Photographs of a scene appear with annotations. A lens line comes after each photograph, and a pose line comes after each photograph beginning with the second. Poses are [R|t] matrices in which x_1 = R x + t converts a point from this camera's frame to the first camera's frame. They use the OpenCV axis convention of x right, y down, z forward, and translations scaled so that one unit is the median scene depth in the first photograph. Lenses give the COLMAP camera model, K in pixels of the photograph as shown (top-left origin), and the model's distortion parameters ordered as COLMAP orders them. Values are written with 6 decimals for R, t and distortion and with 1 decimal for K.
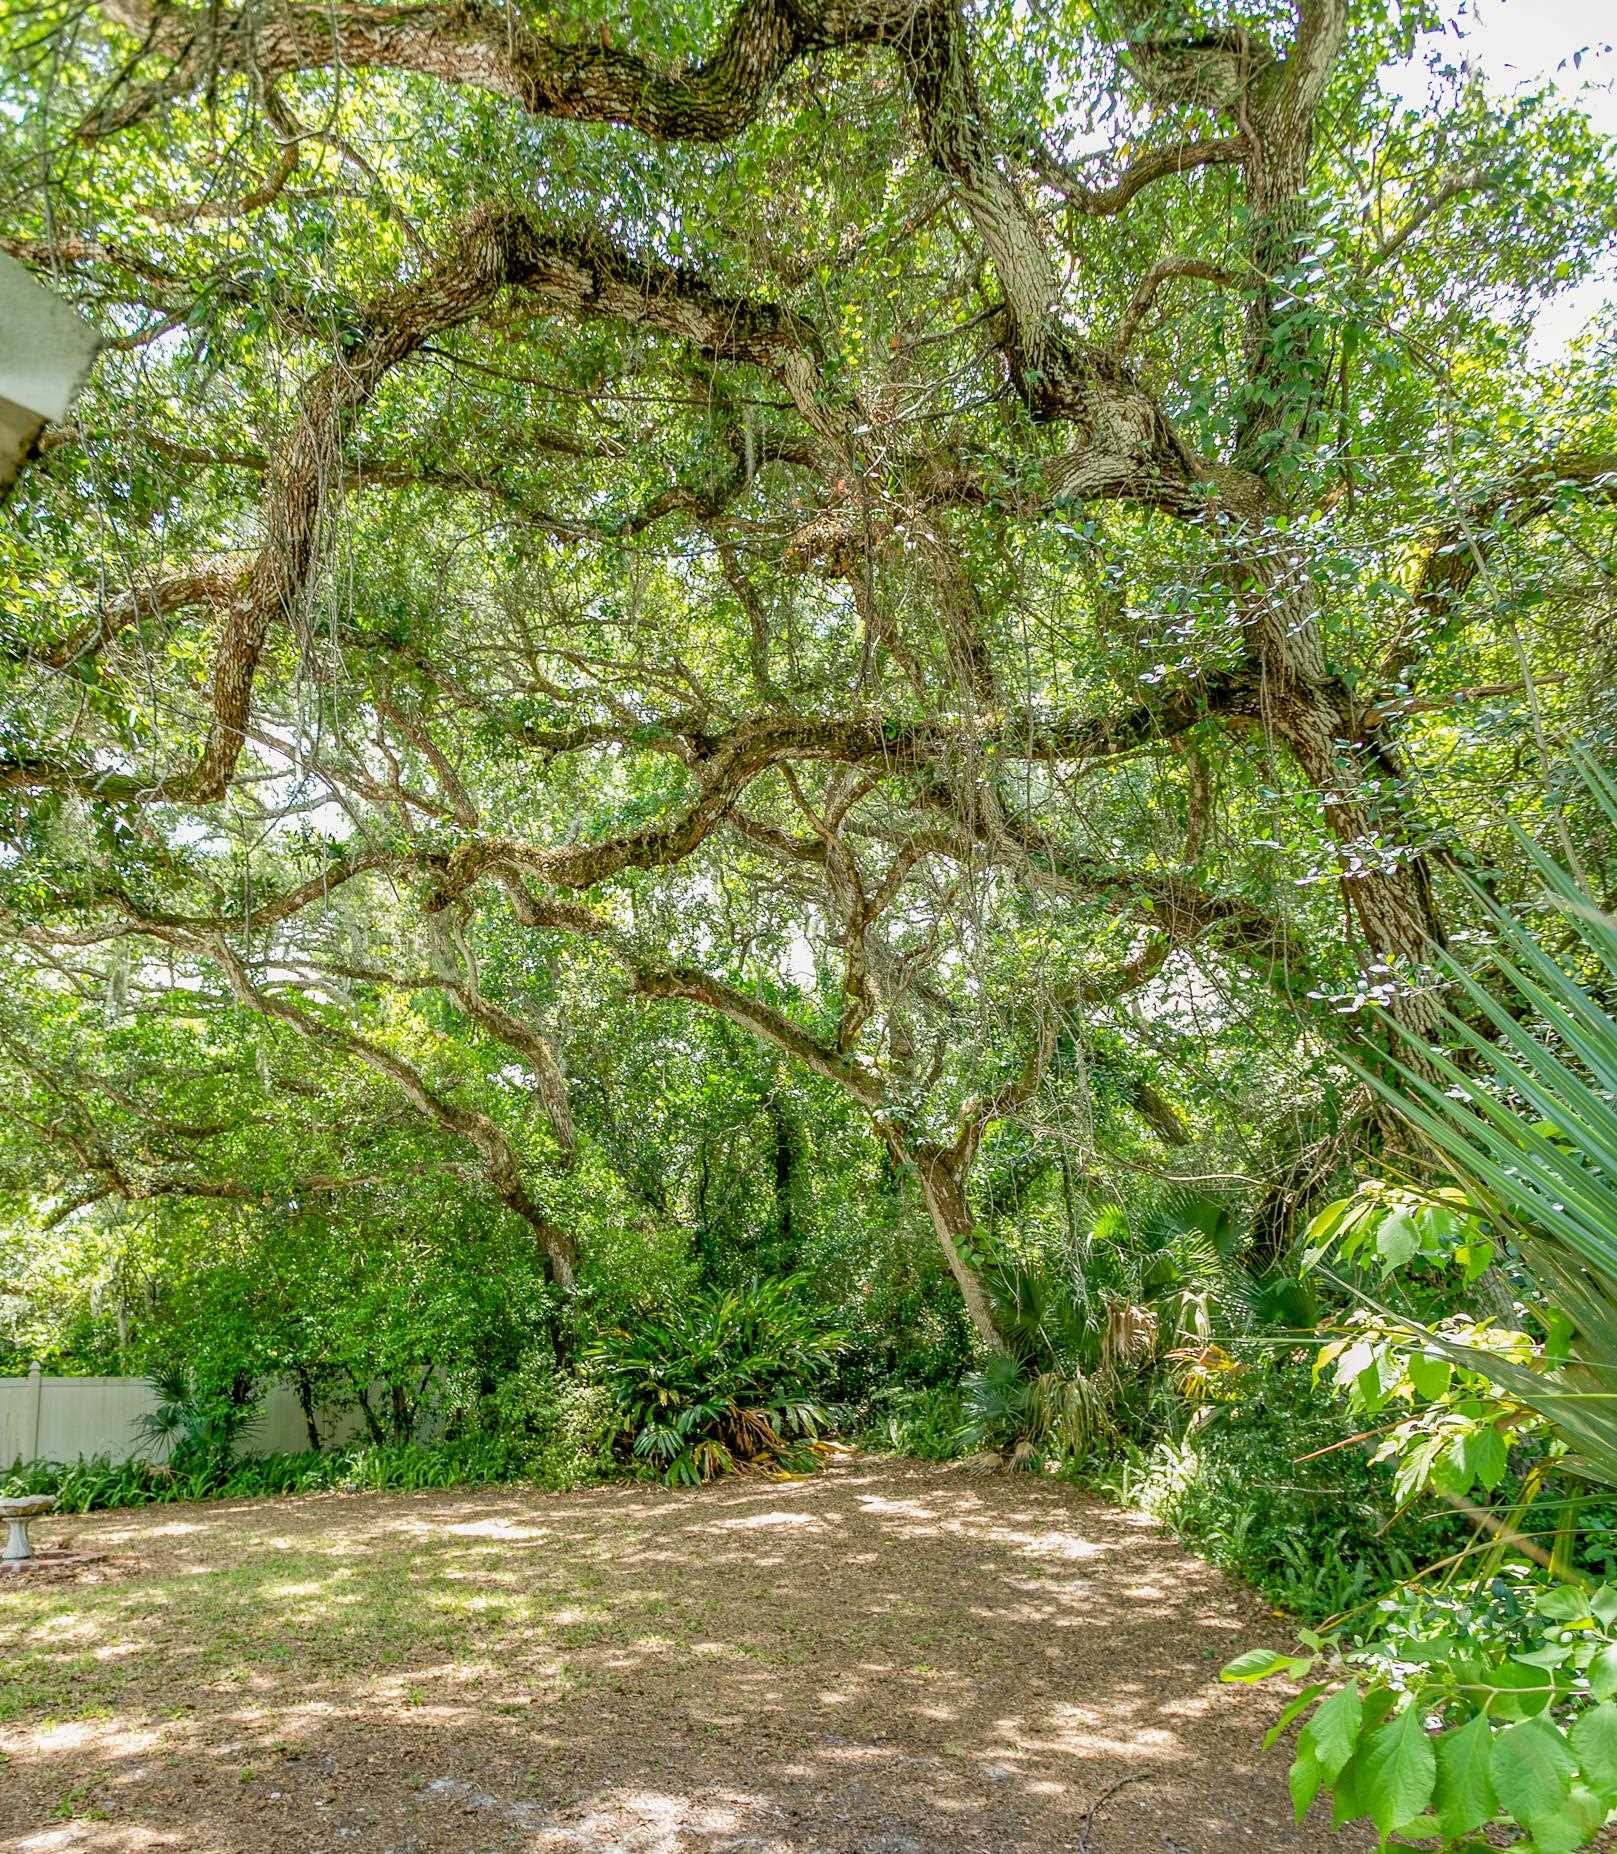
lens RADIAL K [[1618.2, 0, 907.6], [0, 1618.2, 928.0], [0, 0, 1]] dist [0.001060, 0.001034]
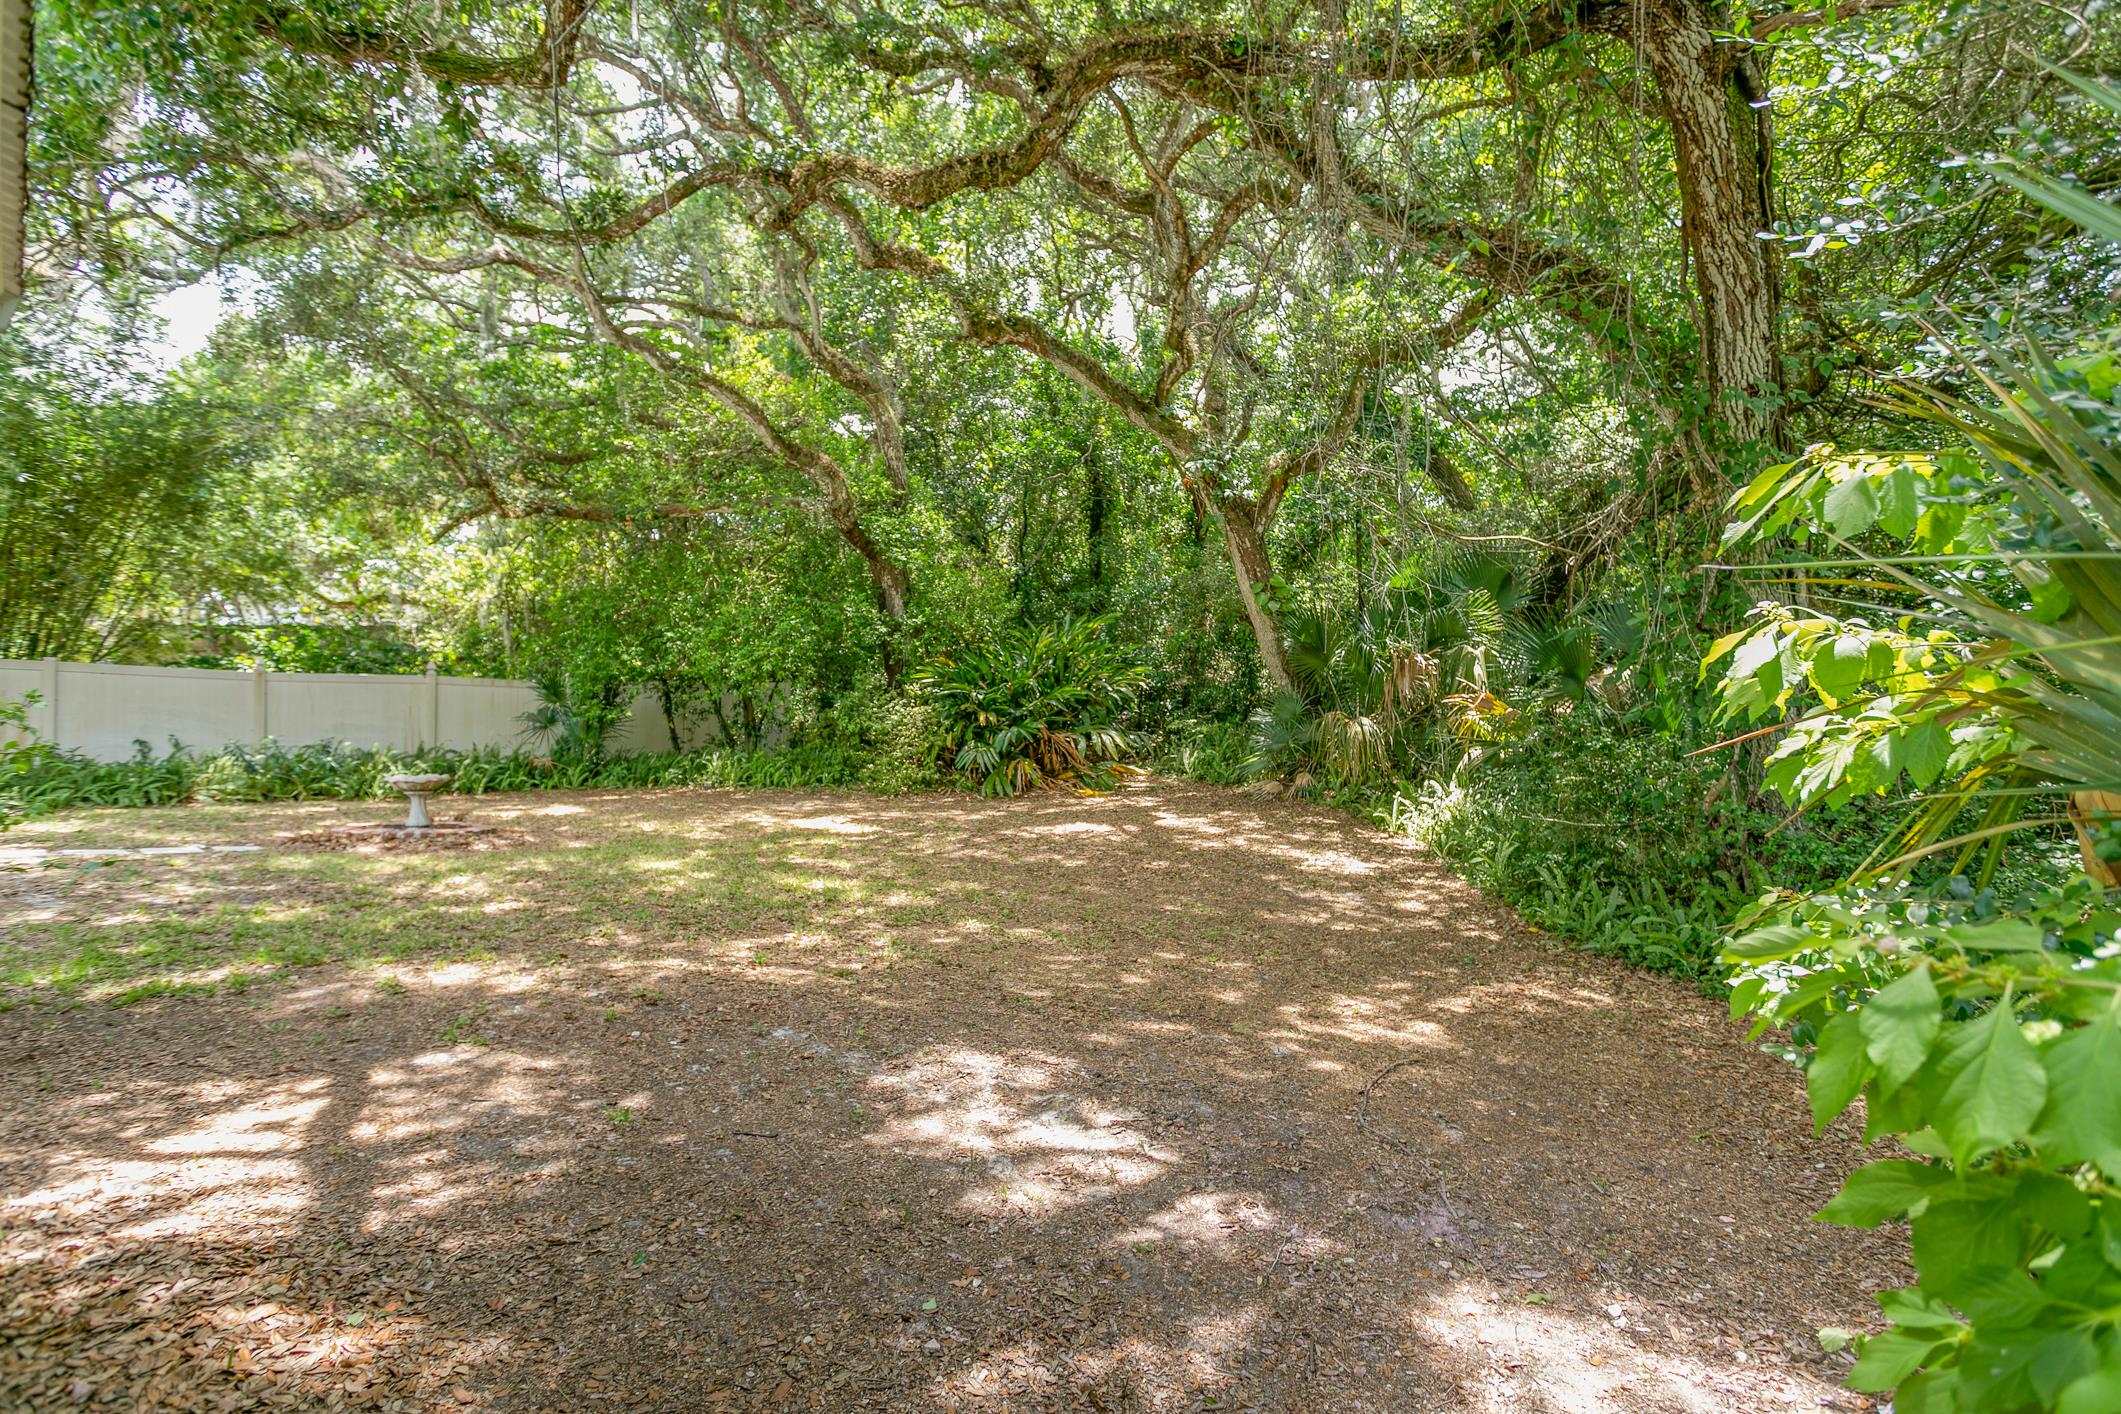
lens RADIAL K [[1037.6, 0, 1064.2], [0, 1037.6, 674.7], [0, 0, 1]] dist [-0.002070, 0.001373]
pose [[0.998515, 0.044139, -0.031938, -0.073670], [-0.039330, 0.989640, 0.138080, 0.160584], [0.037702, -0.136618, 0.989906, 0.300119]]
